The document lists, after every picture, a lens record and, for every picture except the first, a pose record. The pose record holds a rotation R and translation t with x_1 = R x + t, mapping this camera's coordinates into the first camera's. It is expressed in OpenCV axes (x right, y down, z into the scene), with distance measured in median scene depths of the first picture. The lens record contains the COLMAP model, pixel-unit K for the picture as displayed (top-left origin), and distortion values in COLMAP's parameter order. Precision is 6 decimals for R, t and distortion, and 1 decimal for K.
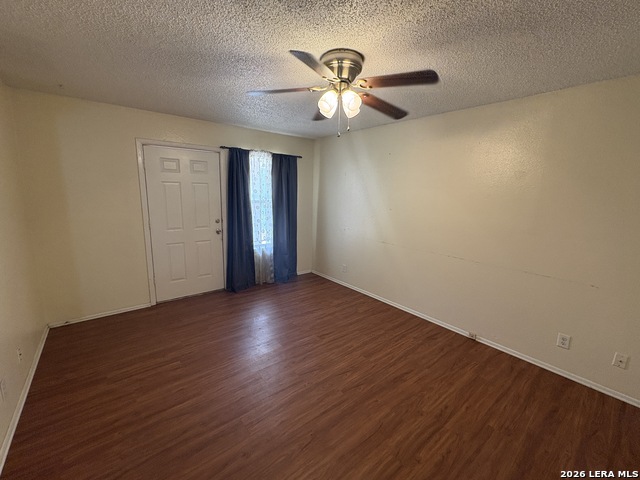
lens RADIAL K [[270.2, 0, 320.7], [0, 270.2, 239.9], [0, 0, 1]] dist [-0.000989, 0.000483]
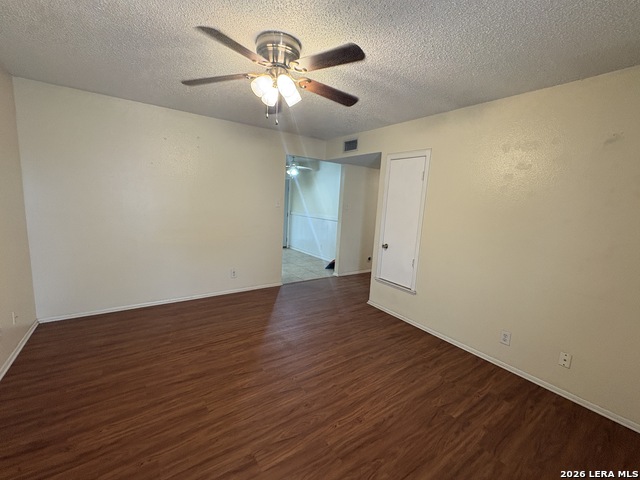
lens RADIAL K [[270.2, 0, 319.6], [0, 270.2, 239.8], [0, 0, 1]] dist [-0.000989, 0.000483]
pose [[-0.994277, -0.088468, 0.059894, -0.162090], [-0.065061, 0.946069, 0.317364, -0.277689], [-0.084741, 0.311651, -0.946410, 1.805752]]
